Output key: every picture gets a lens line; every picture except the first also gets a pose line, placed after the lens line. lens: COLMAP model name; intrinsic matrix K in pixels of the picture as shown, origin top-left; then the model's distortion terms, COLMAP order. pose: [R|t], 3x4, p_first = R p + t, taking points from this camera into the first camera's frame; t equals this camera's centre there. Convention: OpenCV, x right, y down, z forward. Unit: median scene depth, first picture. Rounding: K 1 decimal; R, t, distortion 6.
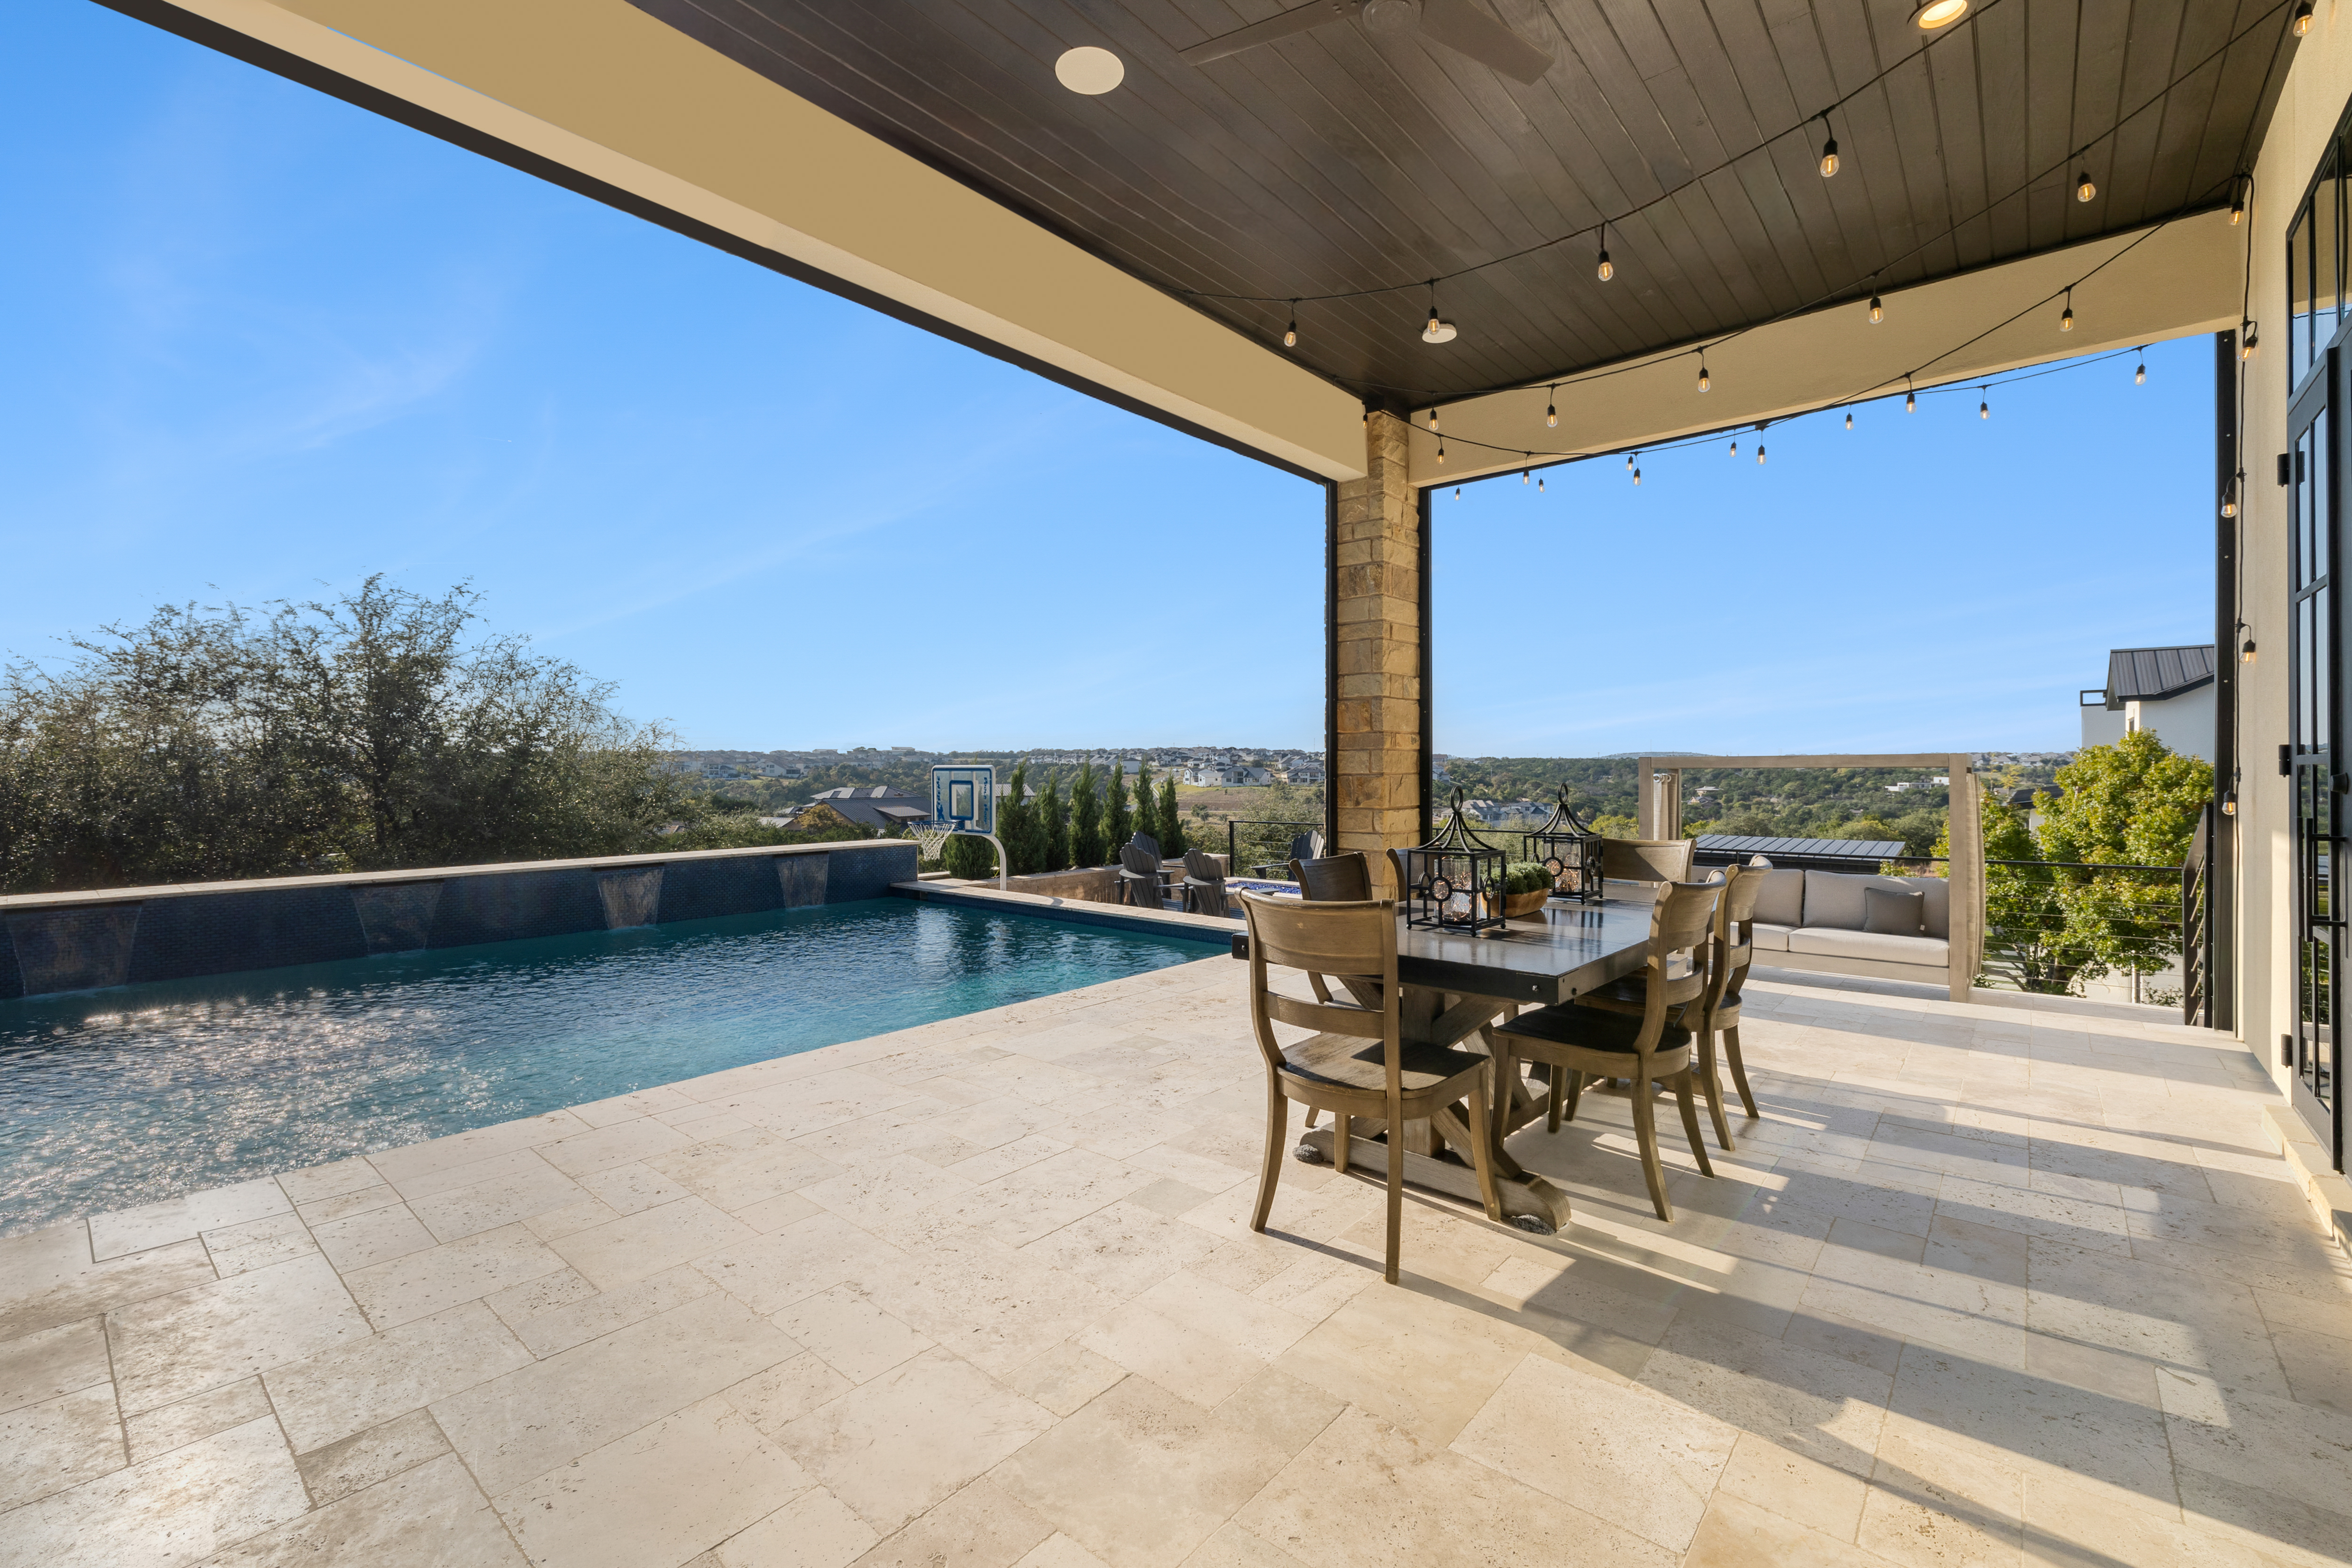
lens RADIAL K [[989.8, 0, 1177.1], [0, 989.8, 772.0], [0, 0, 1]] dist [0.000729, 0.000182]
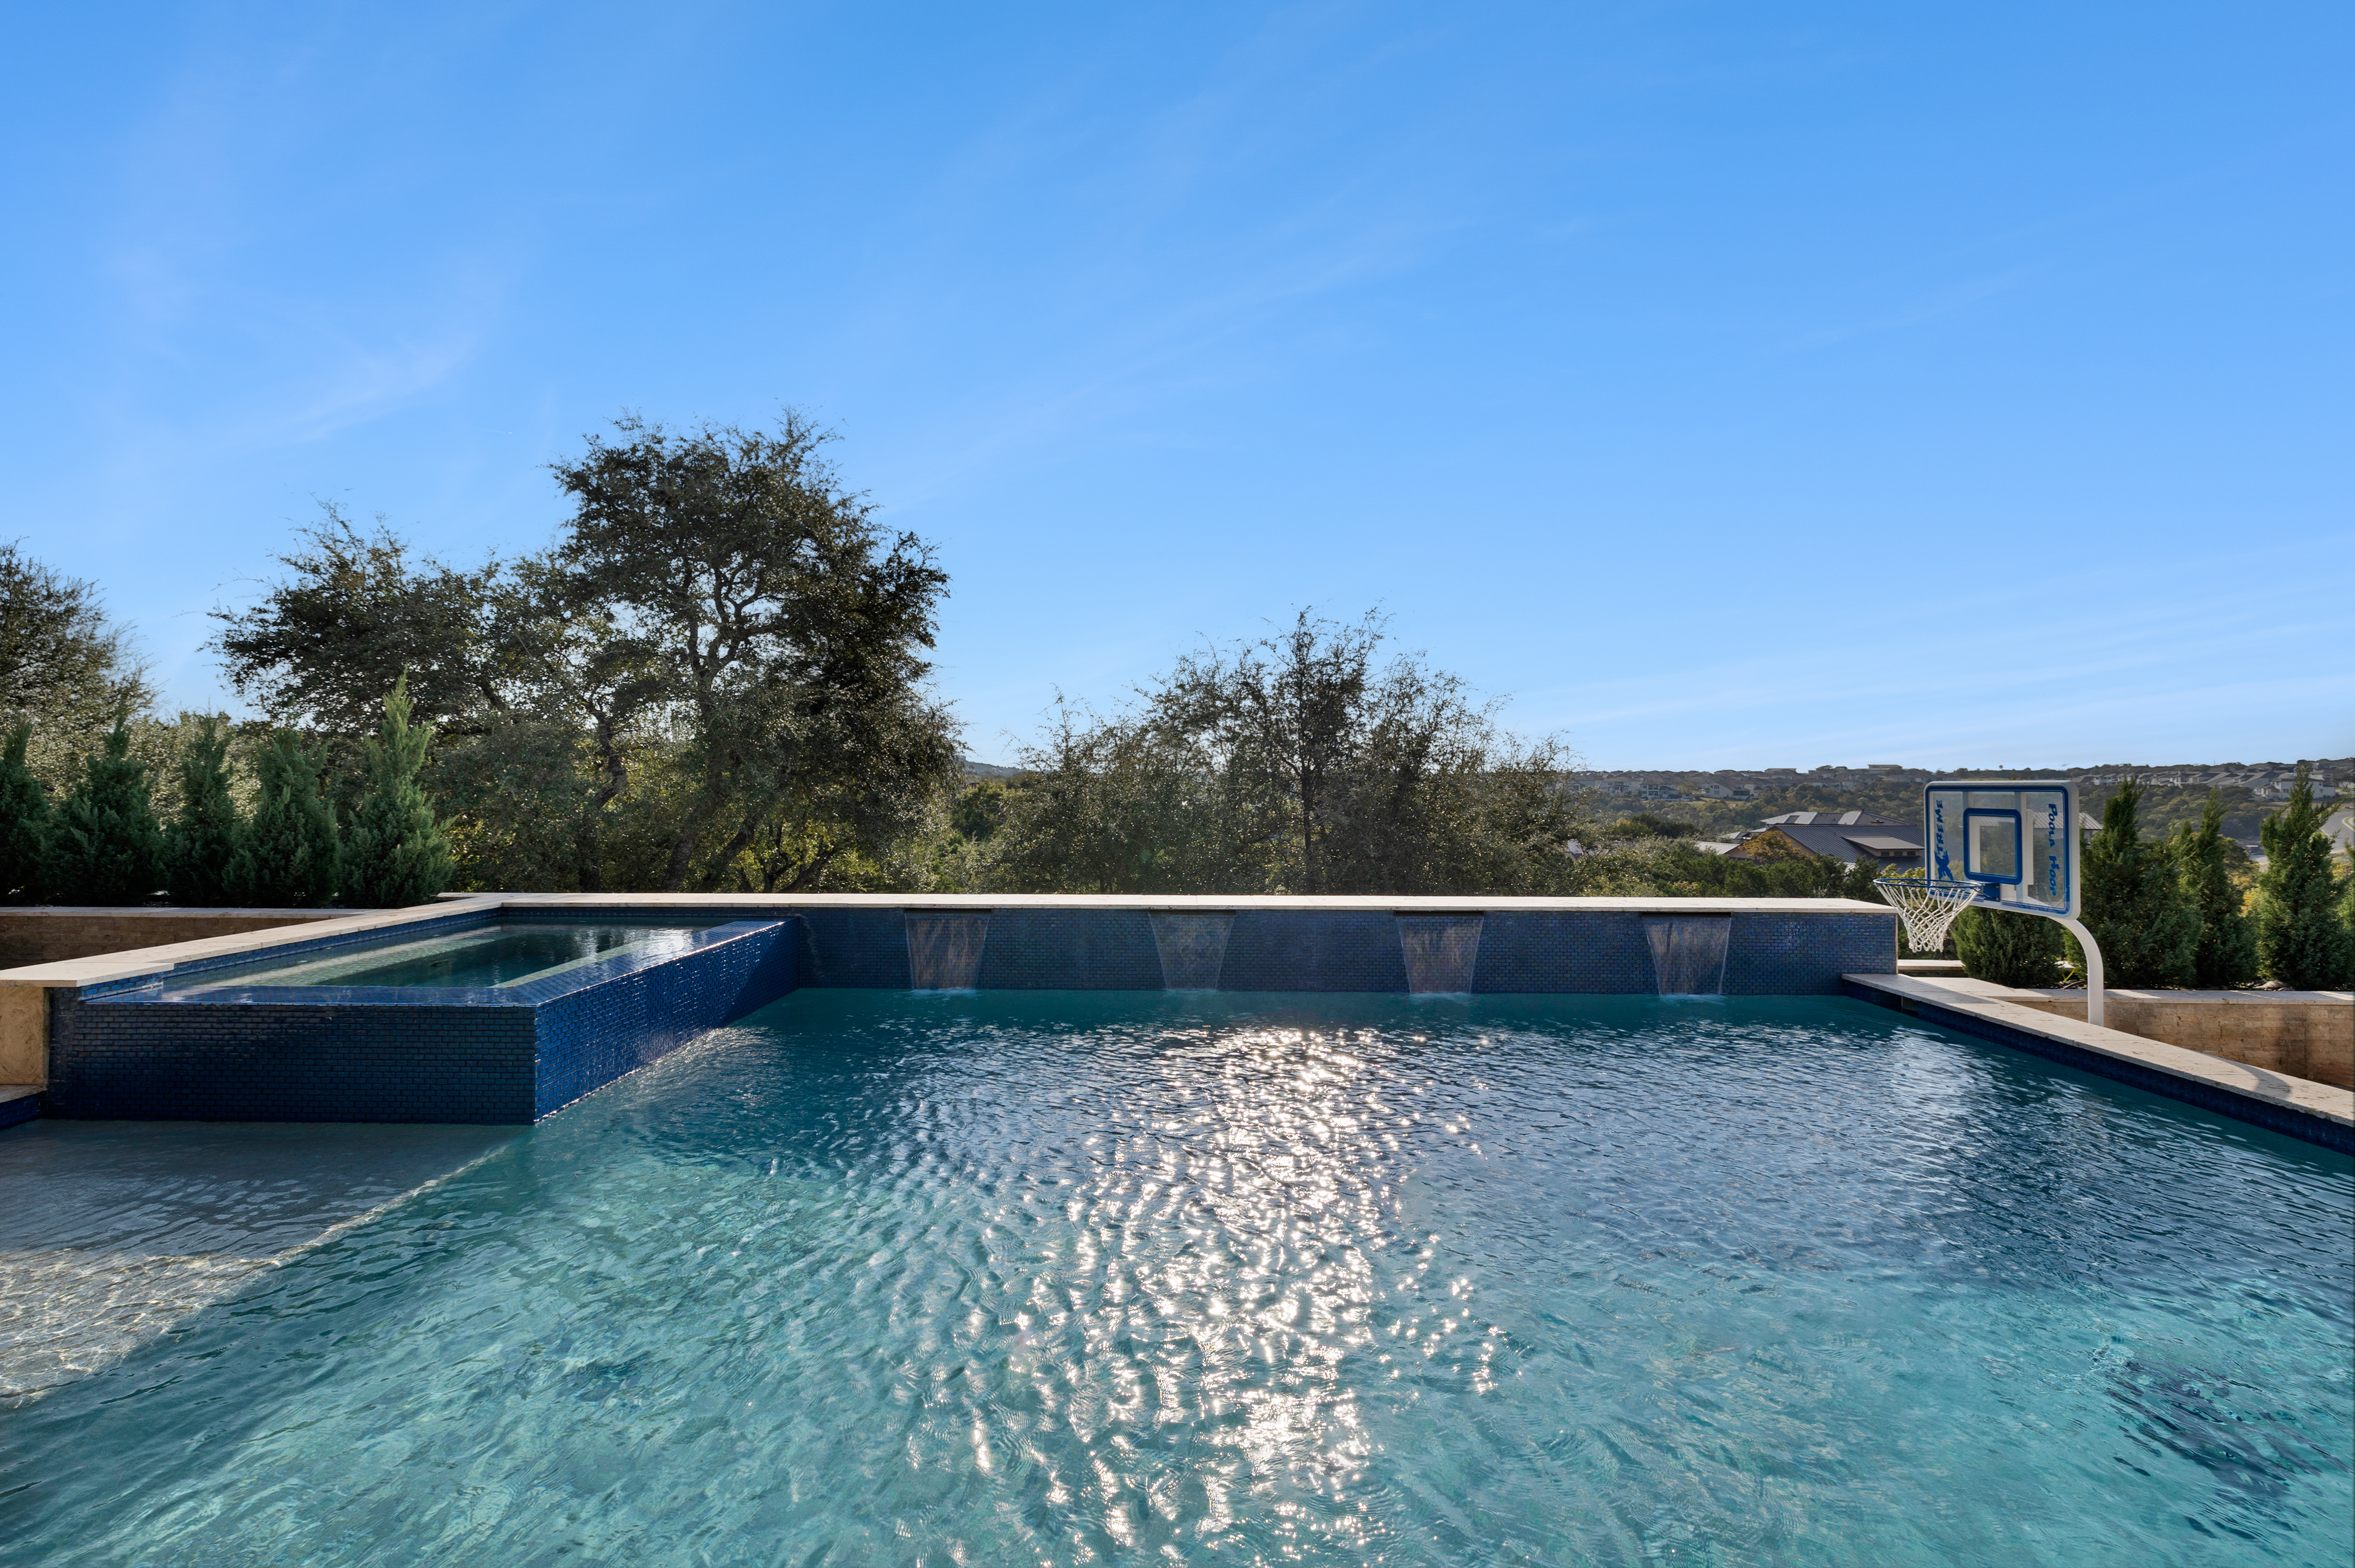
lens RADIAL K [[991.0, 0, 1164.9], [0, 991.0, 783.4], [0, 0, 1]] dist [0.000729, 0.000182]
pose [[0.623058, 0.001008, -0.782175, -0.044959], [-0.008315, 0.999951, -0.005334, 0.000559], [0.782132, 0.009827, 0.623036, 0.182090]]
